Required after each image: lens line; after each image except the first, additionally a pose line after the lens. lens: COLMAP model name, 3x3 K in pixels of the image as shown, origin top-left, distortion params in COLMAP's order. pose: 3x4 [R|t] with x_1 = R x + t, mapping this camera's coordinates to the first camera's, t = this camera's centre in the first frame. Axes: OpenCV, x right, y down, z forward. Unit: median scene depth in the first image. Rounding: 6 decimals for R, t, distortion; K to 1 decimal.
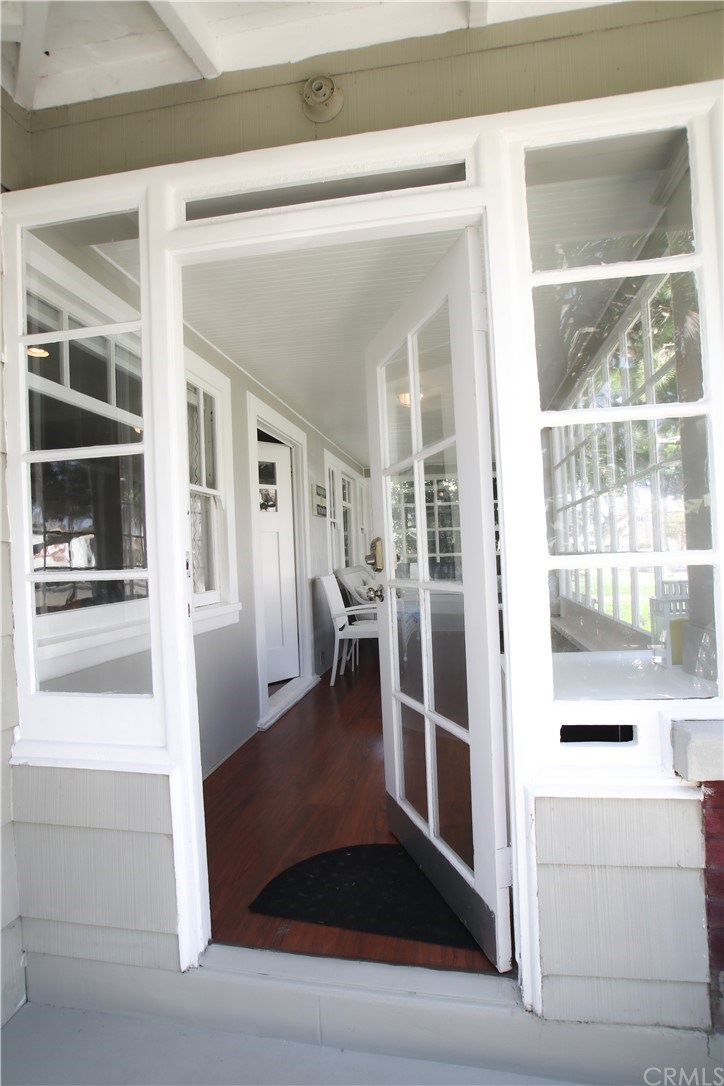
lens RADIAL K [[547.4, 0, 370.5], [0, 547.4, 551.3], [0, 0, 1]] dist [-0.053541, 0.022213]
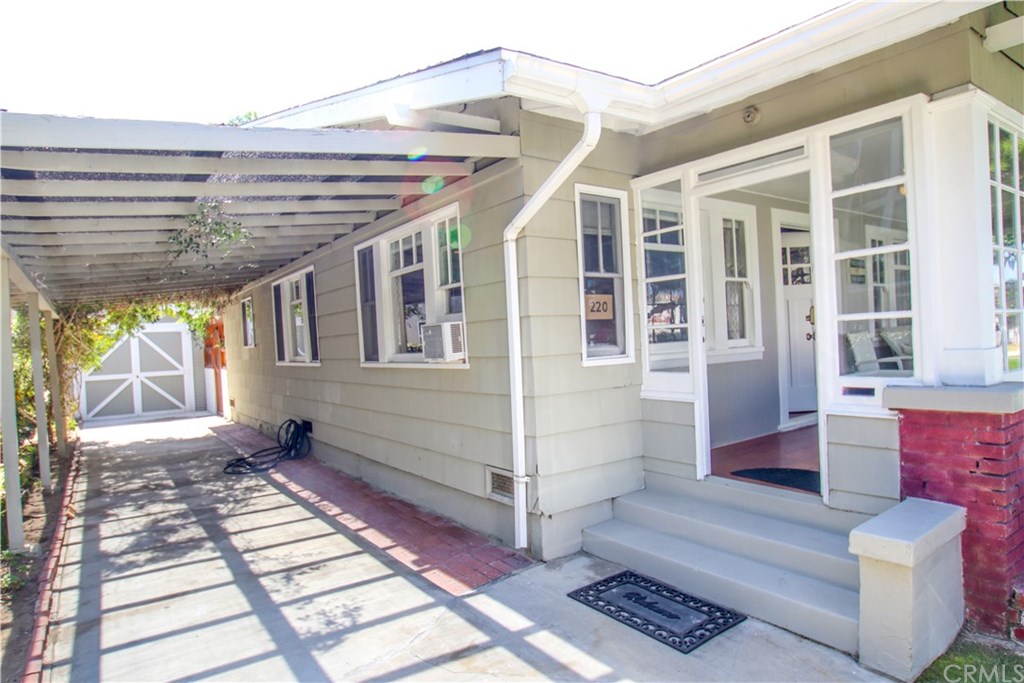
lens RADIAL K [[592.7, 0, 511.4], [0, 592.7, 343.0], [0, 0, 1]] dist [-0.041849, 0.022070]
pose [[0.703444, 0.011660, -0.710655, 0.920213], [0.022272, 0.999013, 0.038437, 0.000803], [0.710401, -0.042866, 0.702490, -1.444443]]
